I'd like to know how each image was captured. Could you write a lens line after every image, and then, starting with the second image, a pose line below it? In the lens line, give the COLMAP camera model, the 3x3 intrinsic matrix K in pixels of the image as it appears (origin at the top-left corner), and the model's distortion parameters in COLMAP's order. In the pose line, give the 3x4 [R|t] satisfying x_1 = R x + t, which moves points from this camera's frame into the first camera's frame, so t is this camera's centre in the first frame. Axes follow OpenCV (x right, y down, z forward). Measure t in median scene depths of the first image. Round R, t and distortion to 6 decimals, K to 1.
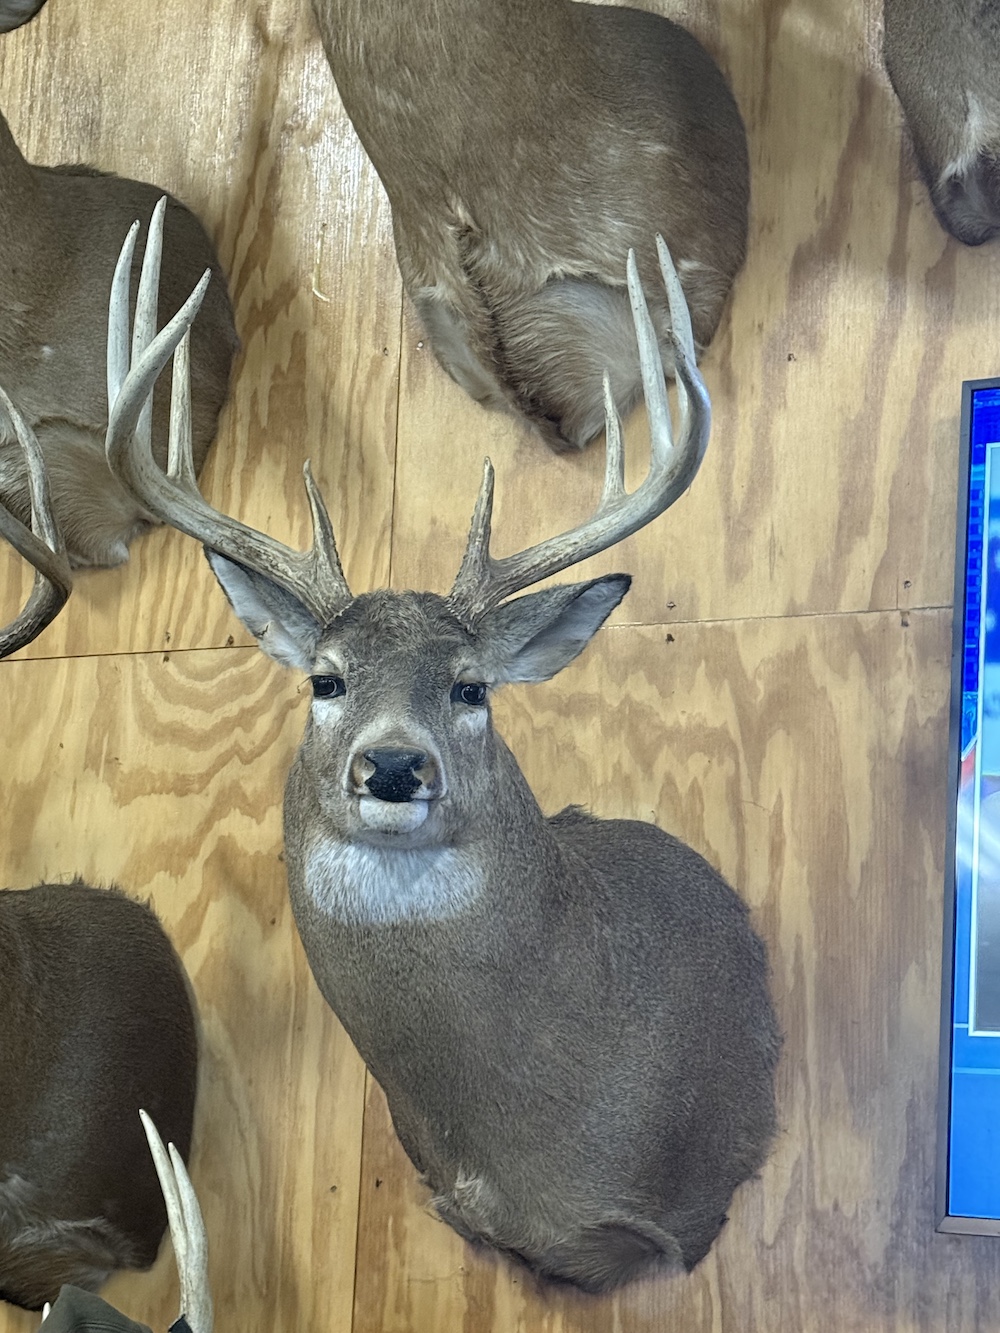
lens RADIAL K [[2422.7, 0, 499.8], [0, 2422.7, 669.7], [0, 0, 1]] dist [0.157821, 0.000000]
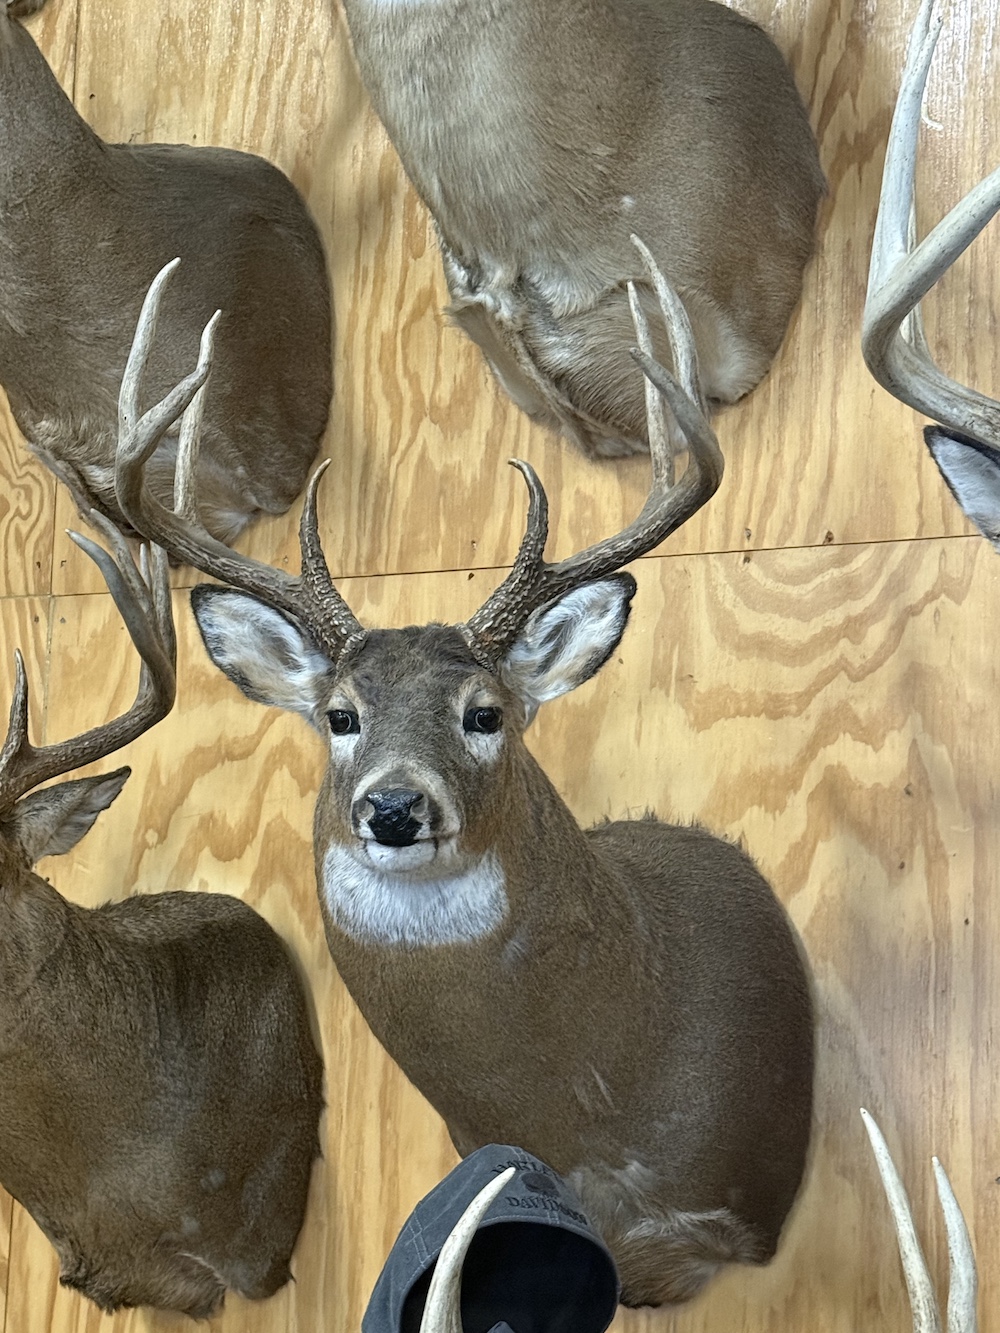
lens RADIAL K [[2422.7, 0, 498.7], [0, 2422.7, 665.5], [0, 0, 1]] dist [0.157821, 0.000000]
pose [[0.998088, -0.015875, -0.059731, -0.180072], [0.018980, 0.998478, 0.051783, -0.013664], [0.058818, -0.052818, 0.996870, 0.138688]]
